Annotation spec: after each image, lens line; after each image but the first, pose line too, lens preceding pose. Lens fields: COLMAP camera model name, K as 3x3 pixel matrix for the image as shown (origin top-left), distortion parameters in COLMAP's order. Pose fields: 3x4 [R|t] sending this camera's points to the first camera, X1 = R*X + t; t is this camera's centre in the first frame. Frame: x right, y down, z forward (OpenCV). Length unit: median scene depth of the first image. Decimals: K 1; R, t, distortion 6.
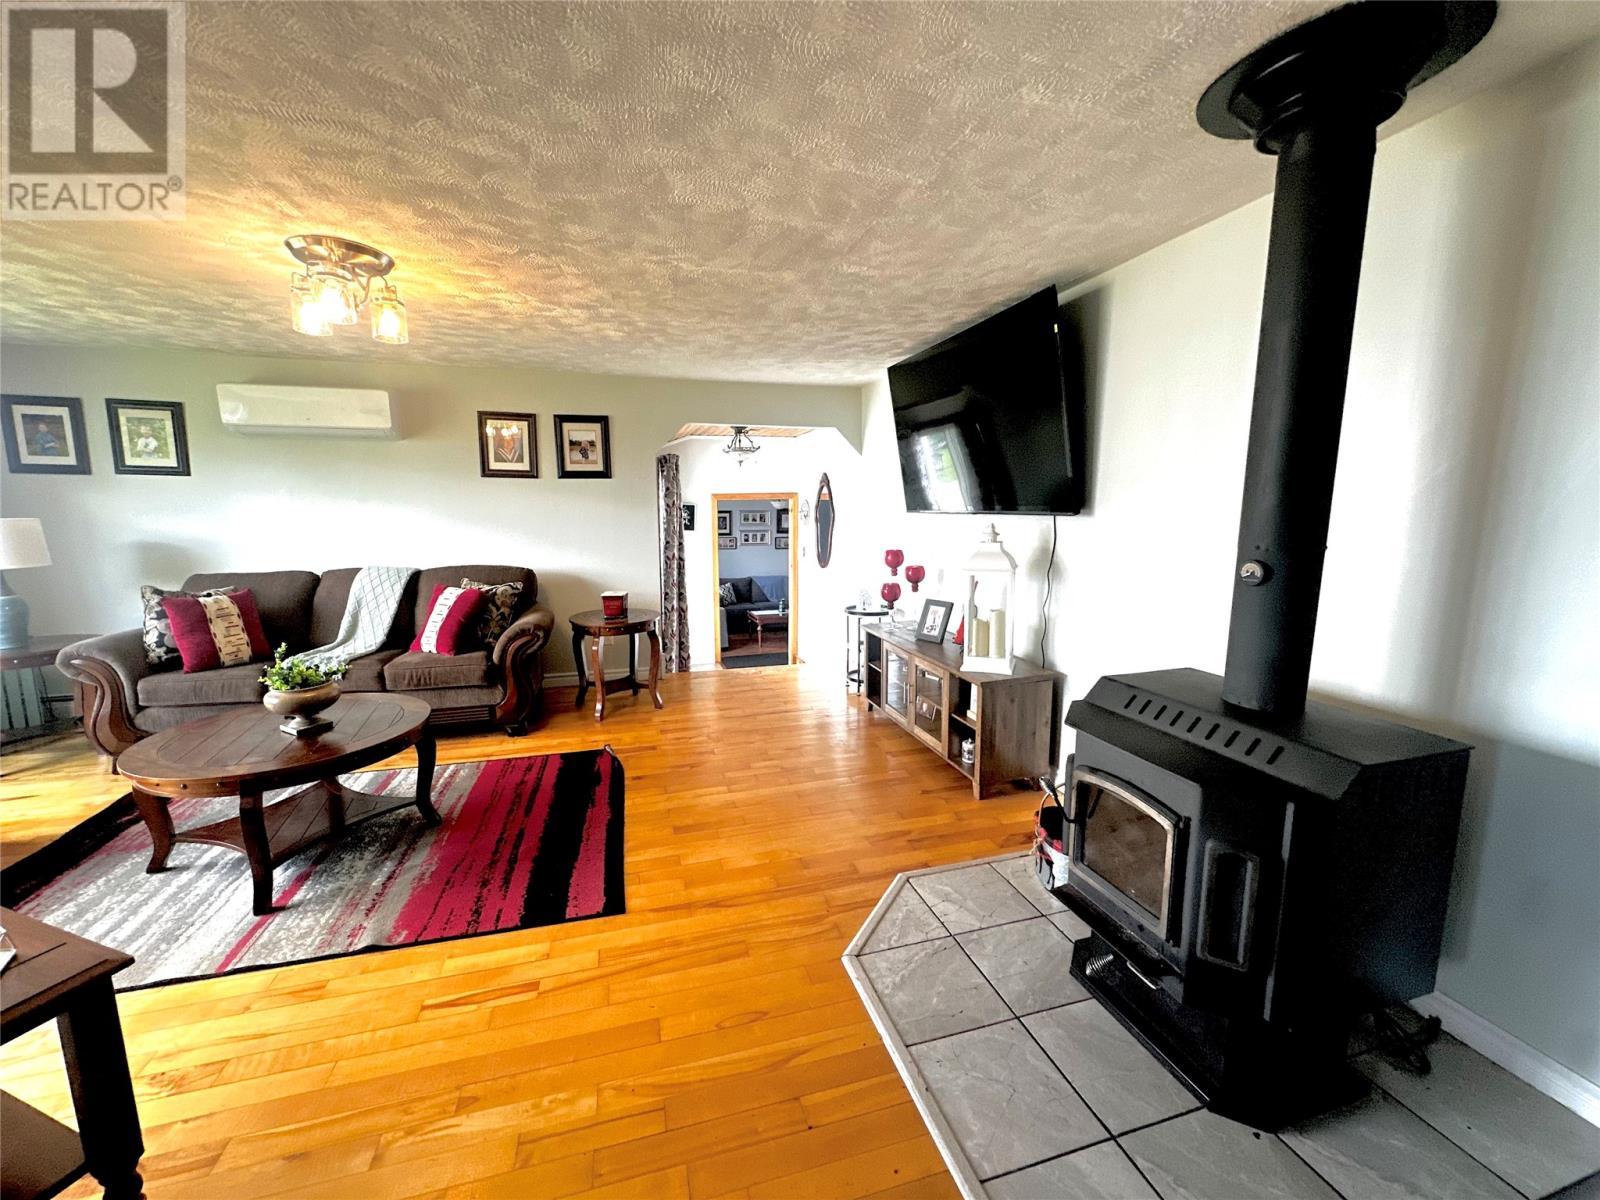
lens RADIAL K [[640.1, 0, 799.6], [0, 640.1, 598.5], [0, 0, 1]] dist [-0.001802, 0.000296]
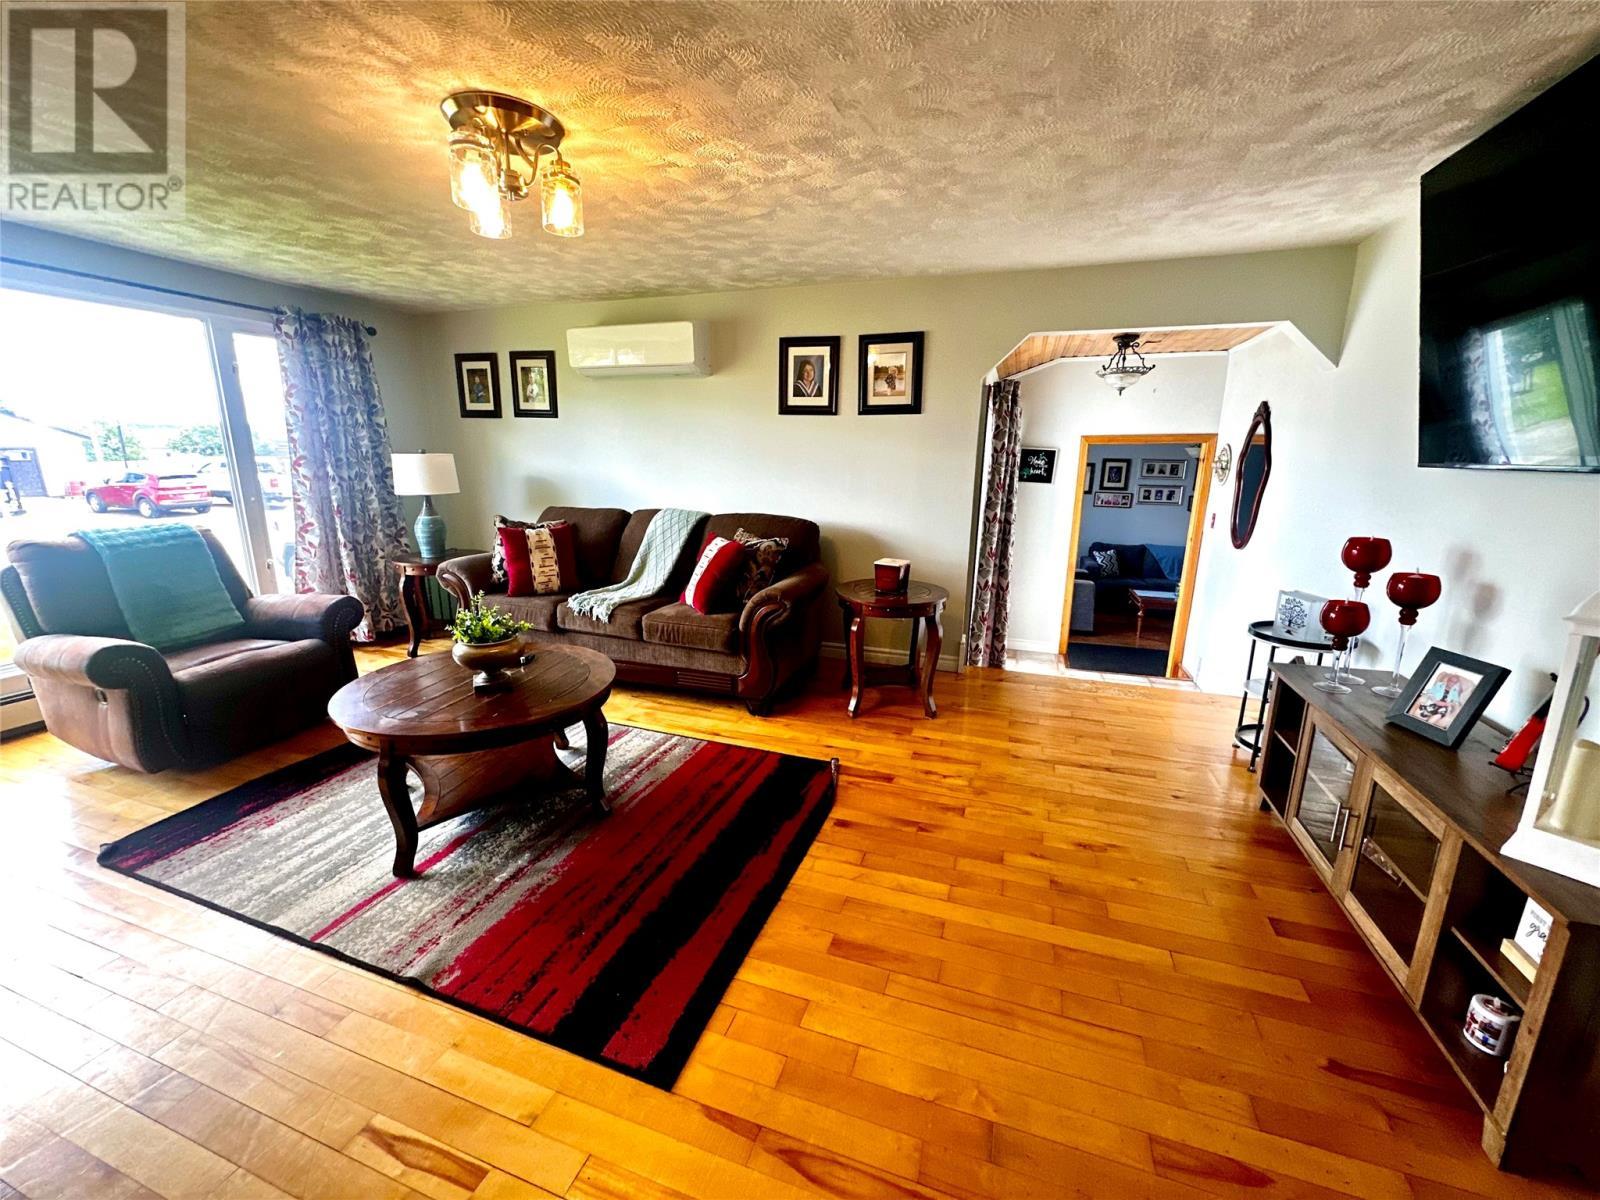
lens RADIAL K [[640.1, 0, 799.6], [0, 640.1, 598.5], [0, 0, 1]] dist [-0.001802, 0.000296]
pose [[0.818718, 0.139479, -0.556998, 0.068812], [-0.093991, 0.989518, 0.109633, -0.043779], [0.566451, -0.037406, 0.823246, 0.324033]]
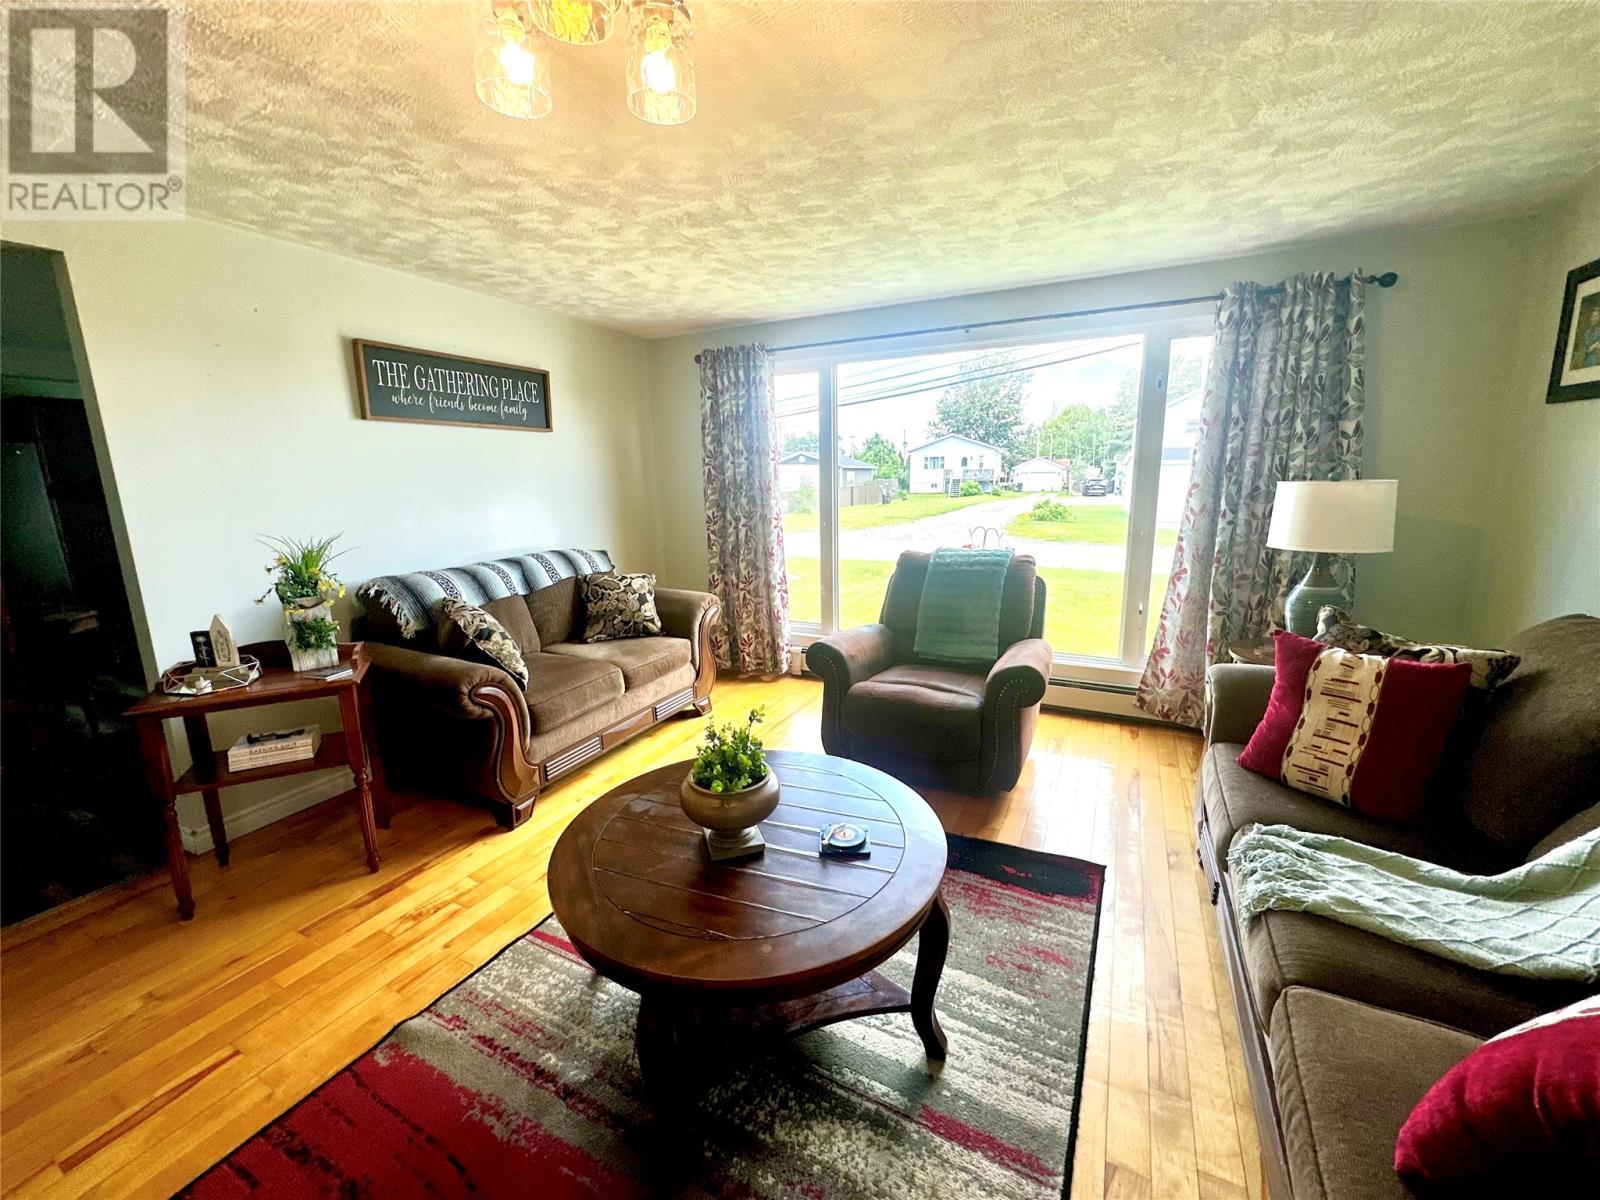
lens RADIAL K [[633.4, 0, 796.6], [0, 633.4, 601.1], [0, 0, 1]] dist [-0.004929, 0.000514]
pose [[-0.684593, 0.159582, -0.711243, -0.276839], [-0.080850, 0.953097, 0.291668, -0.133739], [0.724428, 0.257178, -0.639581, 0.914347]]
